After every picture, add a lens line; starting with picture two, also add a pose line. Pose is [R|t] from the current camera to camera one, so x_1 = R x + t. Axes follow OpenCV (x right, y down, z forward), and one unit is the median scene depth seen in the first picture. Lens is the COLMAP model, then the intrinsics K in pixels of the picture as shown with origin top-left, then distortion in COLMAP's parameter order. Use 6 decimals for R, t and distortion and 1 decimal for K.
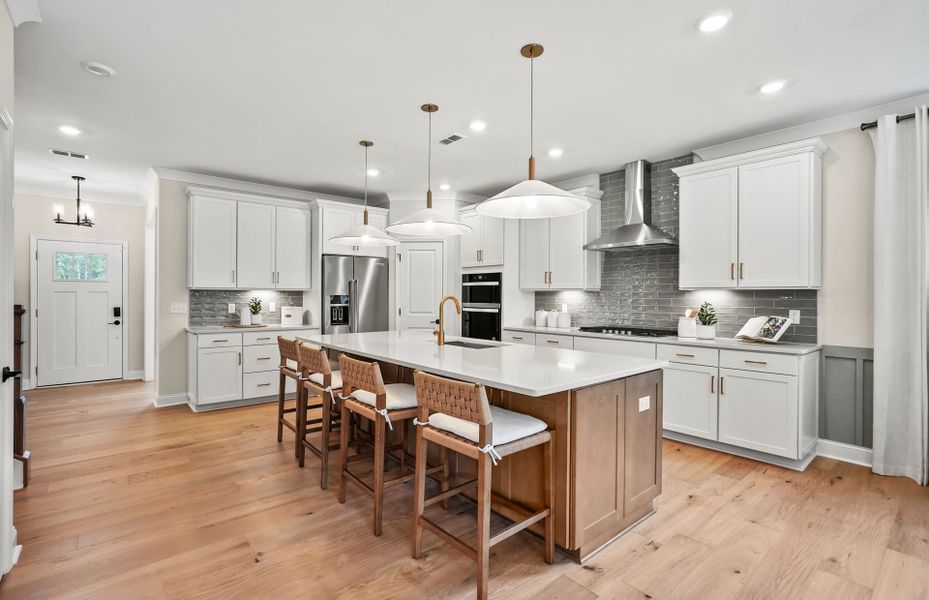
lens RADIAL K [[430.0, 0, 467.0], [0, 430.0, 297.4], [0, 0, 1]] dist [-0.030792, 0.016758]
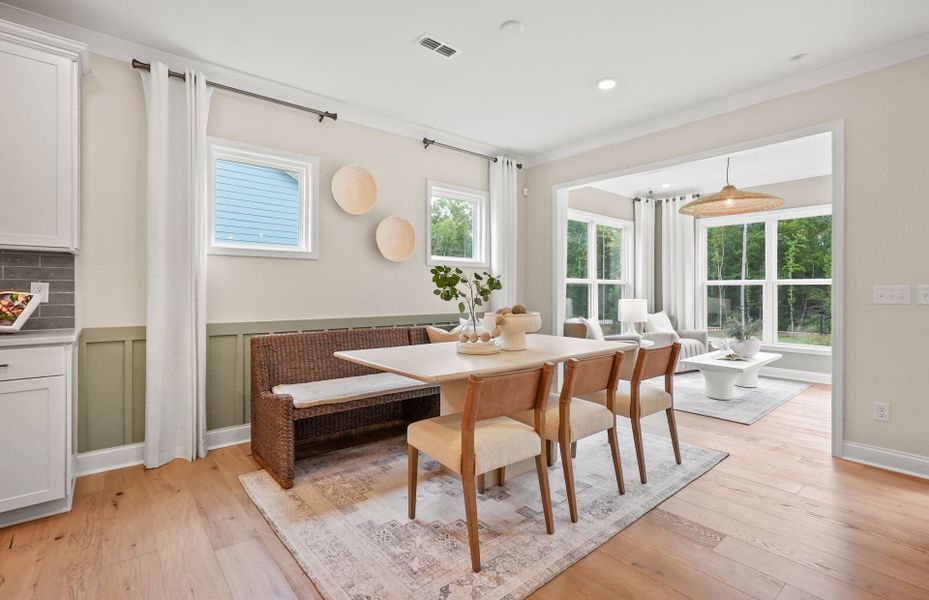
lens RADIAL K [[430.0, 0, 464.4], [0, 430.0, 290.2], [0, 0, 1]] dist [-0.030792, 0.016758]
pose [[0.014760, -0.005337, 0.999877, 0.075282], [-0.001764, 0.999984, 0.005363, 0.031159], [-0.999890, -0.001843, 0.014750, 0.248481]]
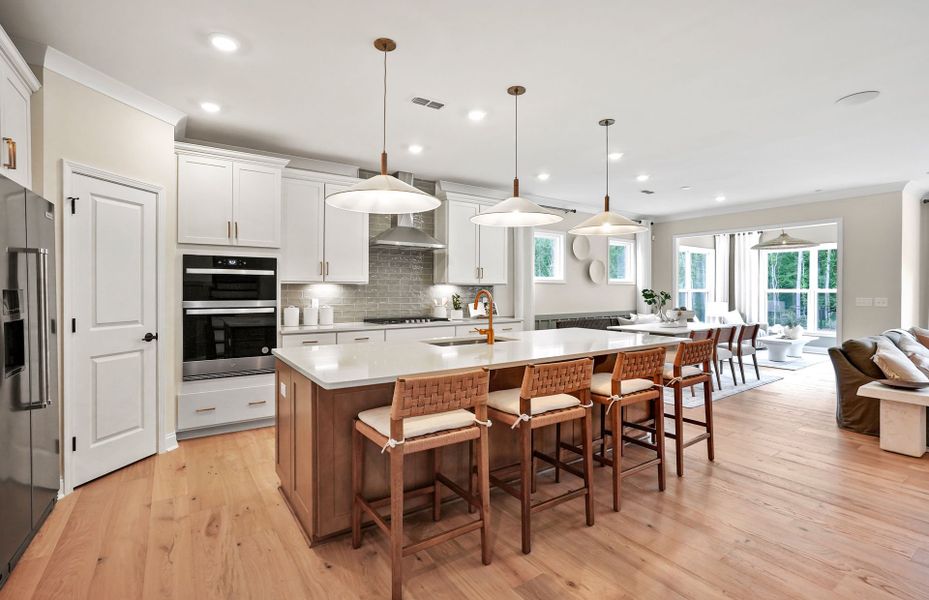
lens RADIAL K [[430.0, 0, 460.8], [0, 430.0, 293.0], [0, 0, 1]] dist [-0.030792, 0.016758]
pose [[0.108519, -0.013362, 0.994005, -0.773549], [0.001280, 0.999911, 0.013301, -0.008848], [-0.994093, -0.000171, 0.108527, 0.758248]]
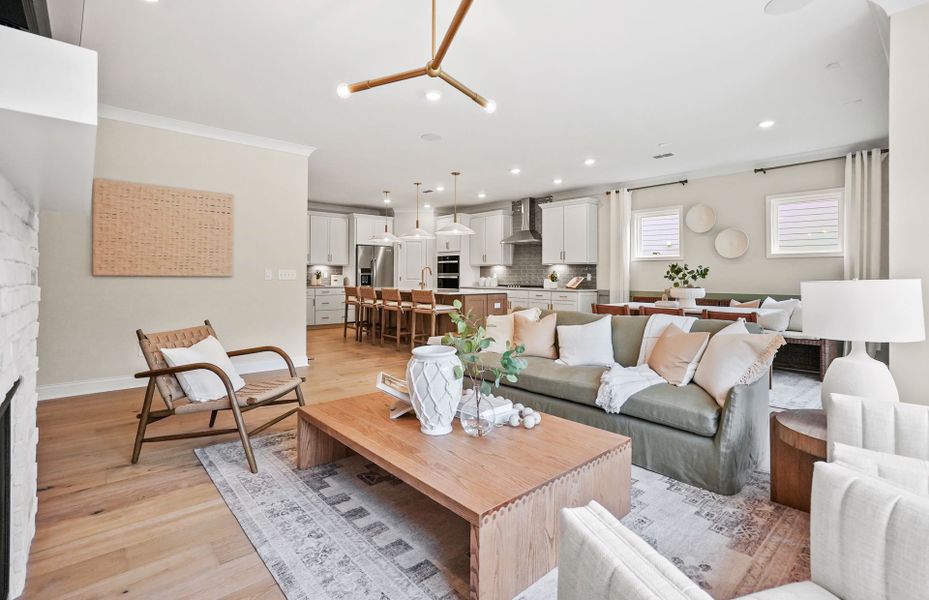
lens RADIAL K [[430.0, 0, 476.1], [0, 430.0, 272.7], [0, 0, 1]] dist [-0.030792, 0.016758]
pose [[0.999178, -0.000038, 0.040529, 0.097041], [0.000409, 0.999958, -0.009136, 0.036442], [-0.040527, 0.009145, 0.999137, -0.950029]]
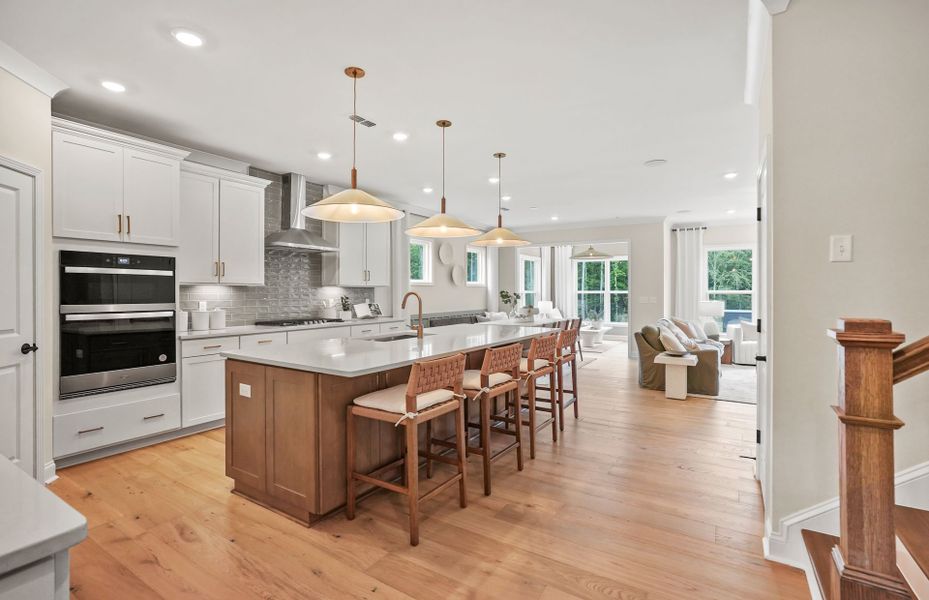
lens RADIAL K [[430.0, 0, 463.5], [0, 430.0, 293.3], [0, 0, 1]] dist [-0.030792, 0.016758]
pose [[-0.293781, -0.009146, 0.955829, -0.873965], [0.000599, 0.999952, 0.009752, -0.008862], [-0.955873, 0.003438, -0.293762, 0.952704]]
